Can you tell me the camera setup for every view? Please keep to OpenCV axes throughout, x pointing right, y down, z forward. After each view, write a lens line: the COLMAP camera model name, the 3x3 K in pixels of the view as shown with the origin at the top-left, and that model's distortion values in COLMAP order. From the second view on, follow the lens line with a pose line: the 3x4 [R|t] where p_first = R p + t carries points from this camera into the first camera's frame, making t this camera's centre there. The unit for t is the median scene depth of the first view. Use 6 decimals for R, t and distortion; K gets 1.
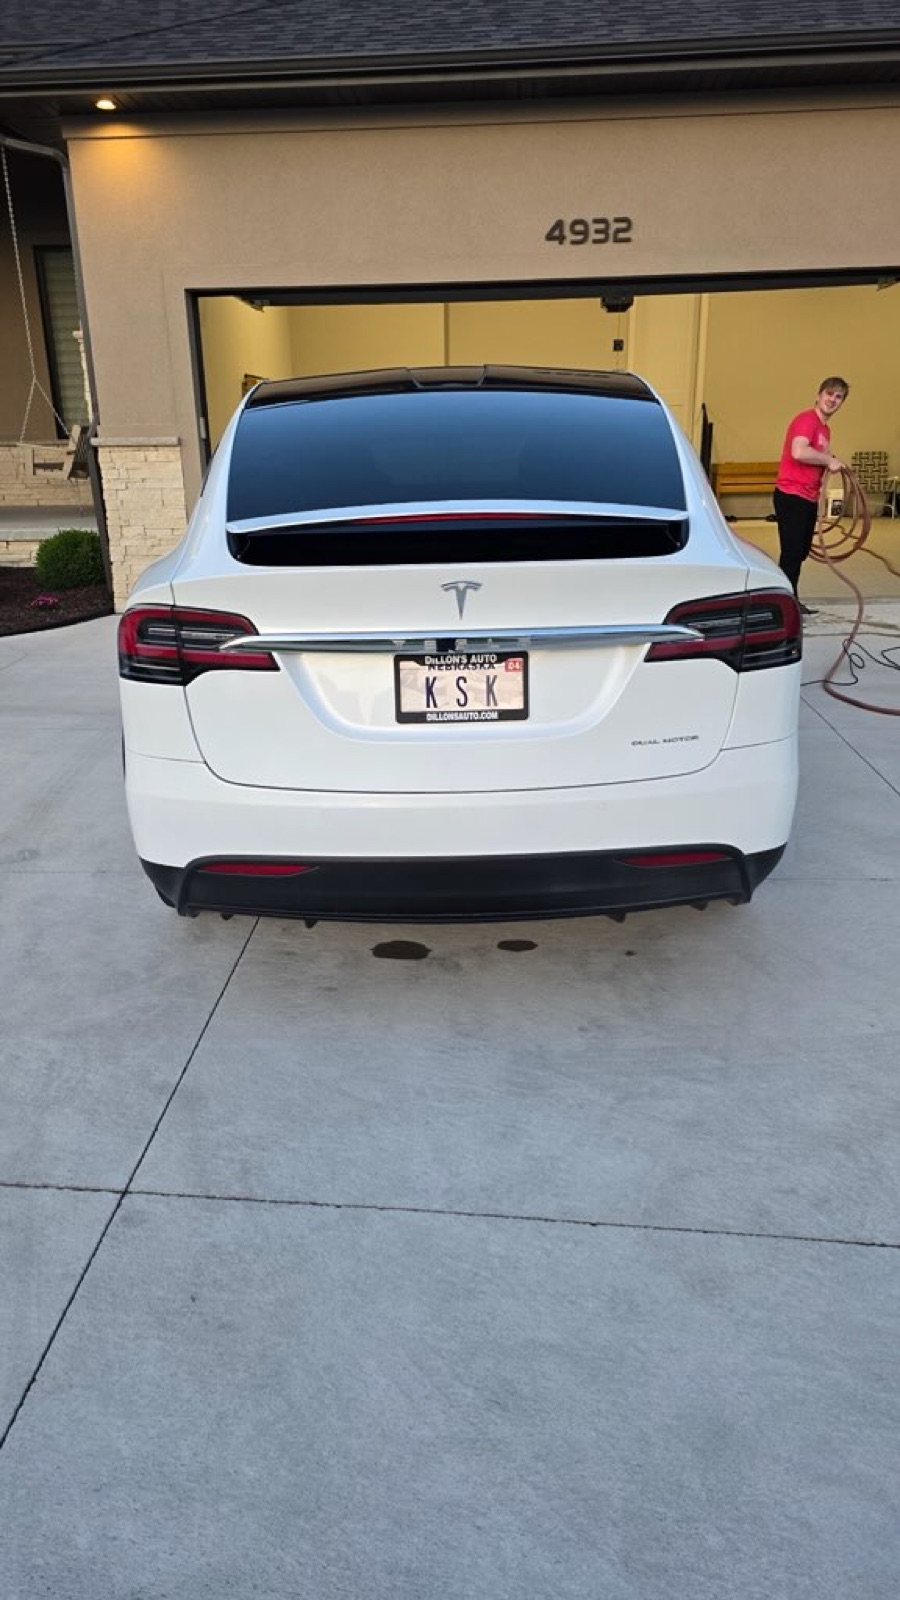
lens RADIAL K [[1130.5, 0, 450.0], [0, 1130.5, 800.0], [0, 0, 1]] dist [0.055459, -0.053144]
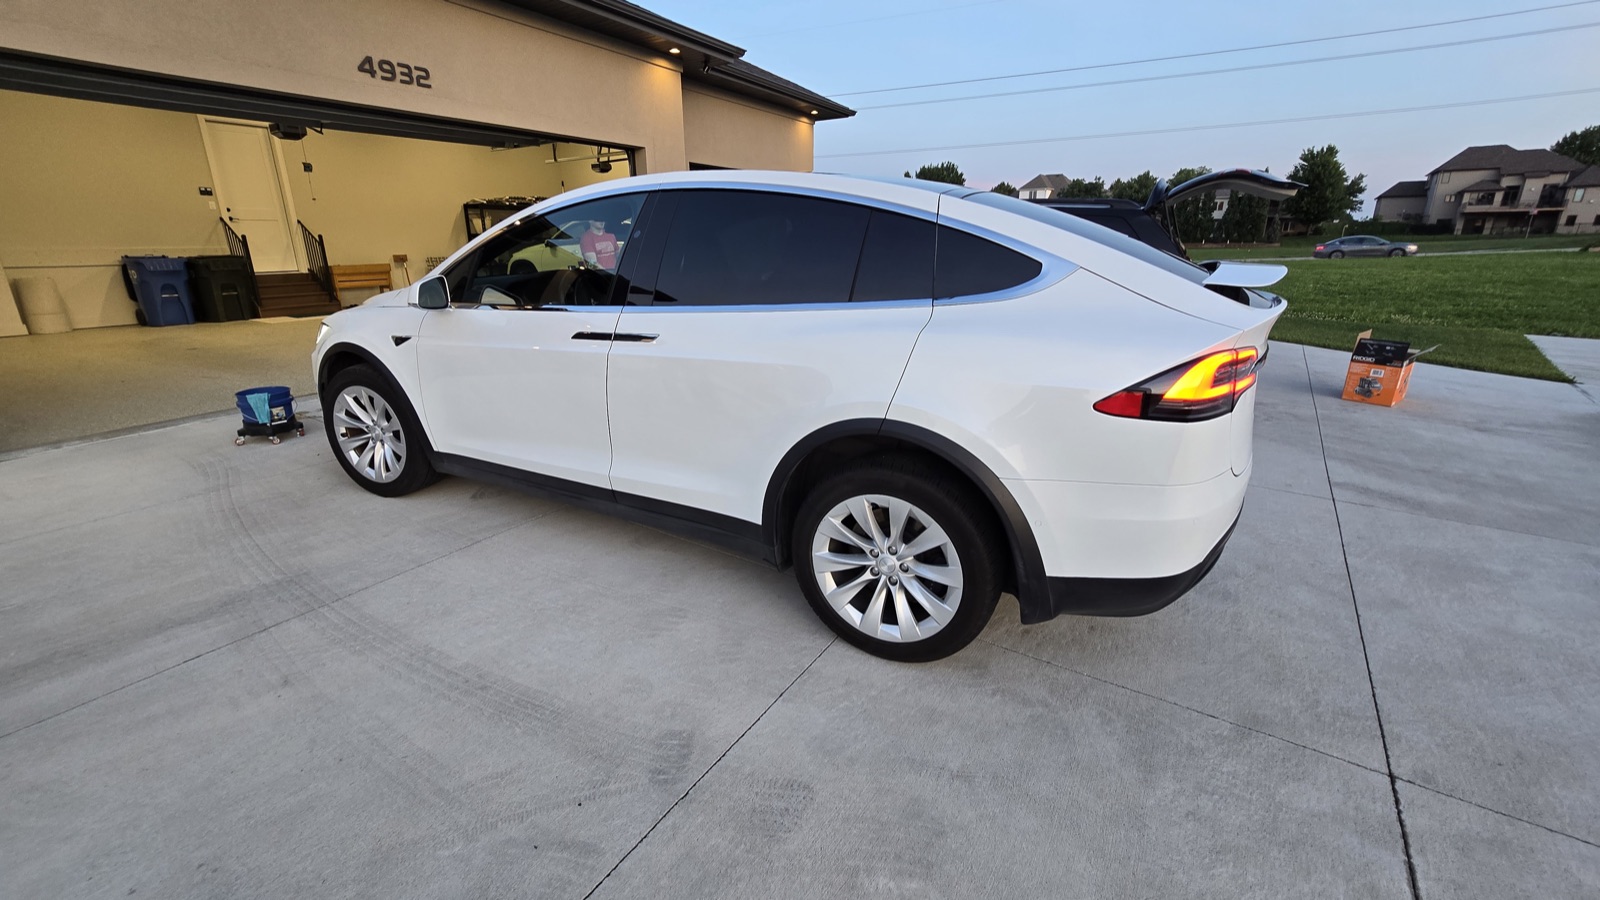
lens RADIAL K [[667.9, 0, 799.4], [0, 667.9, 428.3], [0, 0, 1]] dist [-0.001470, 0.000172]
pose [[0.444201, -0.230428, 0.865788, -0.382017], [0.274046, 0.954988, 0.113566, -0.105129], [-0.852985, 0.186819, 0.487355, 0.369330]]
